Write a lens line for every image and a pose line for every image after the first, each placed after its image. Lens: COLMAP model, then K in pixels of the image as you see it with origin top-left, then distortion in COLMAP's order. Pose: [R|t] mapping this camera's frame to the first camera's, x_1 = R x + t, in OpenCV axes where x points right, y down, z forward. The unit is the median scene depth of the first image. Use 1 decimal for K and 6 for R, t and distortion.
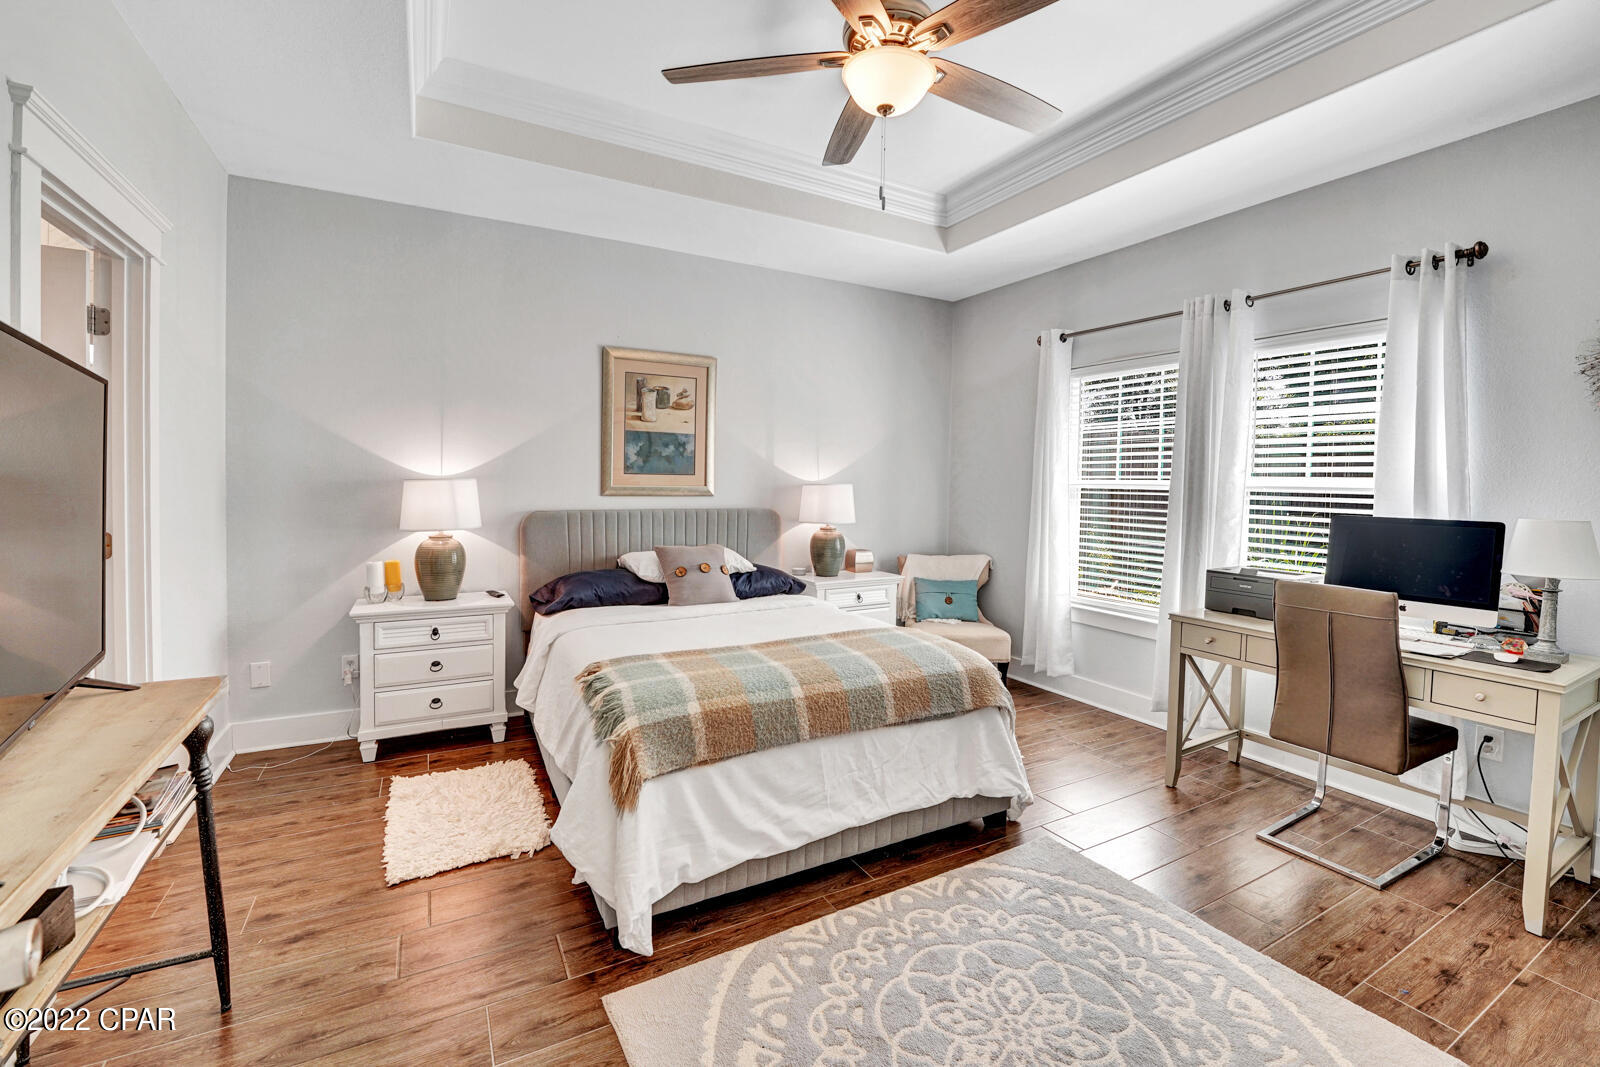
lens RADIAL K [[669.2, 0, 781.6], [0, 669.2, 476.1], [0, 0, 1]] dist [-0.024362, 0.000381]
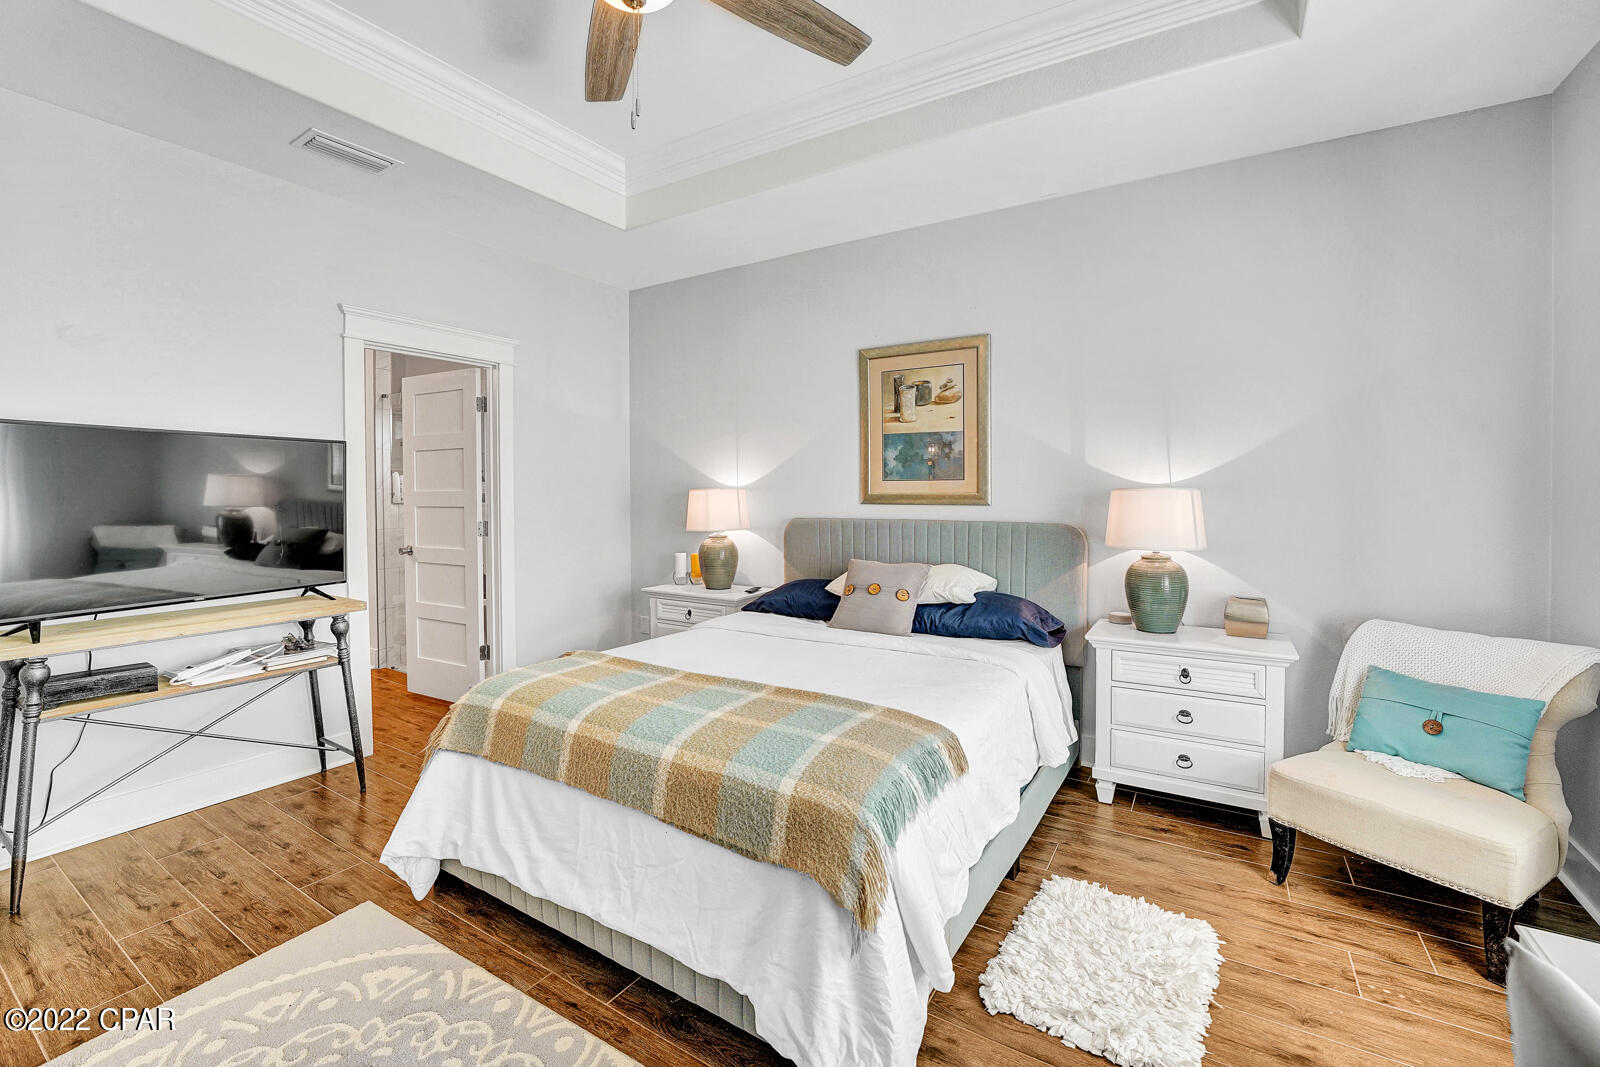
lens RADIAL K [[639.9, 0, 770.2], [0, 639.9, 476.9], [0, 0, 1]] dist [-0.023077, 0.000003]
pose [[0.505031, -0.029724, -0.862590, 0.454239], [0.016079, 0.999557, -0.025030, 0.010985], [0.862952, -0.001228, 0.505285, 0.411640]]
